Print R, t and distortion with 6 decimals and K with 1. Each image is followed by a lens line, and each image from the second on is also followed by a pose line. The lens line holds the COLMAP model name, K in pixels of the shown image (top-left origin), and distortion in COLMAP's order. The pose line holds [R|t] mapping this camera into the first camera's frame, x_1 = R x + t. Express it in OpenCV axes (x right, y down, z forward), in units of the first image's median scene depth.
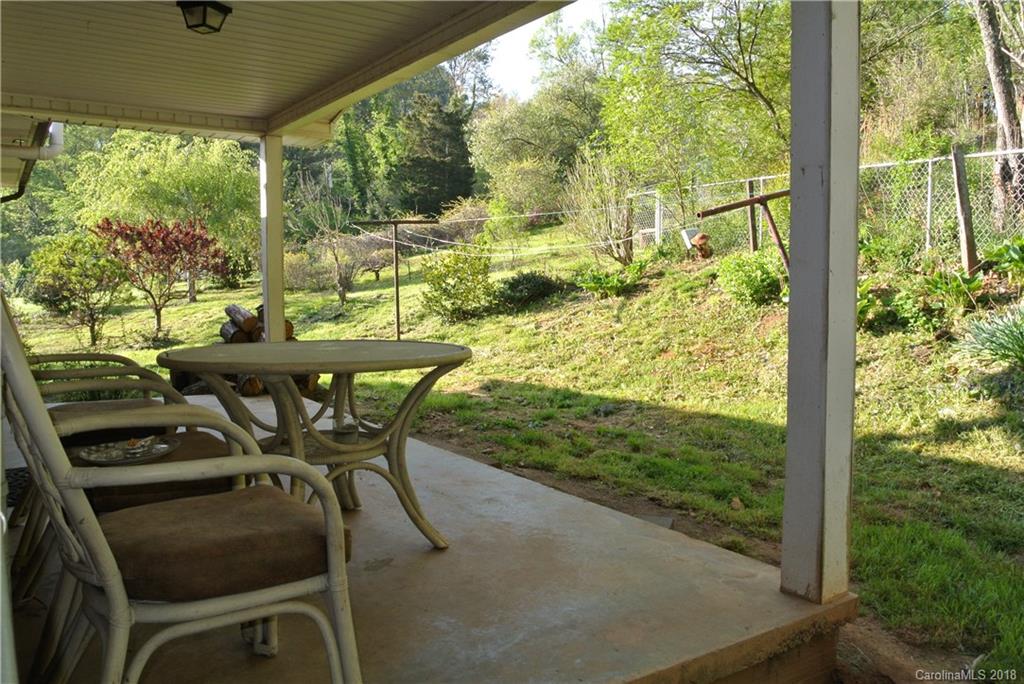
lens RADIAL K [[804.1, 0, 513.1], [0, 804.1, 342.3], [0, 0, 1]] dist [-0.081173, 0.021323]
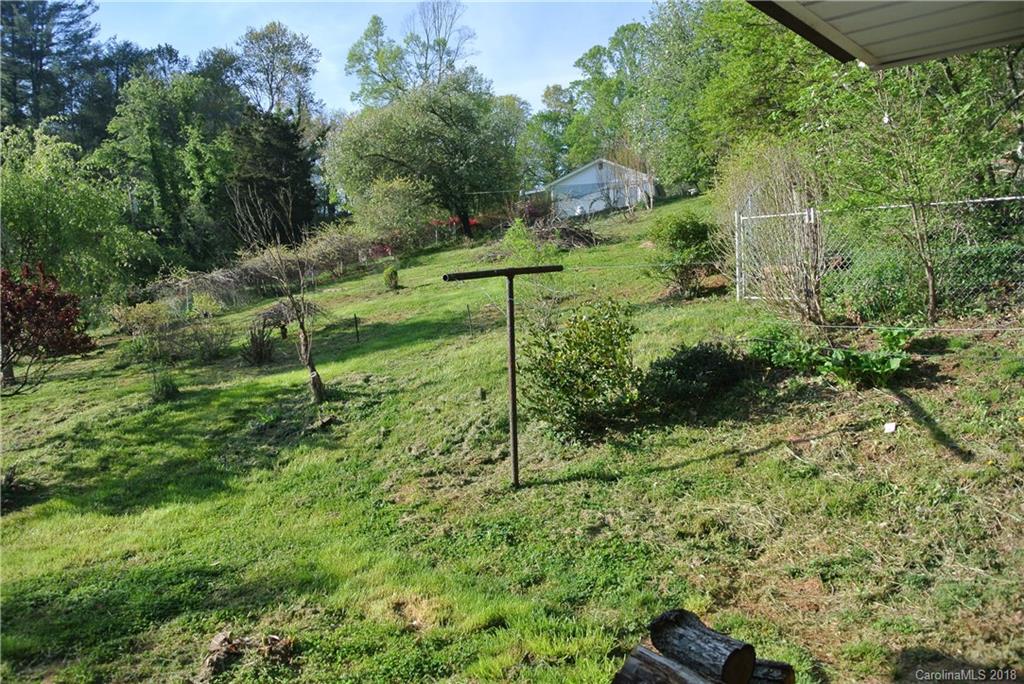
lens RADIAL K [[804.1, 0, 510.8], [0, 804.1, 342.9], [0, 0, 1]] dist [-0.081173, 0.021323]
pose [[0.969104, -0.046800, 0.242173, -0.050869], [0.053323, 0.998368, -0.020448, -0.016384], [-0.240821, 0.032730, 0.970018, 0.085573]]
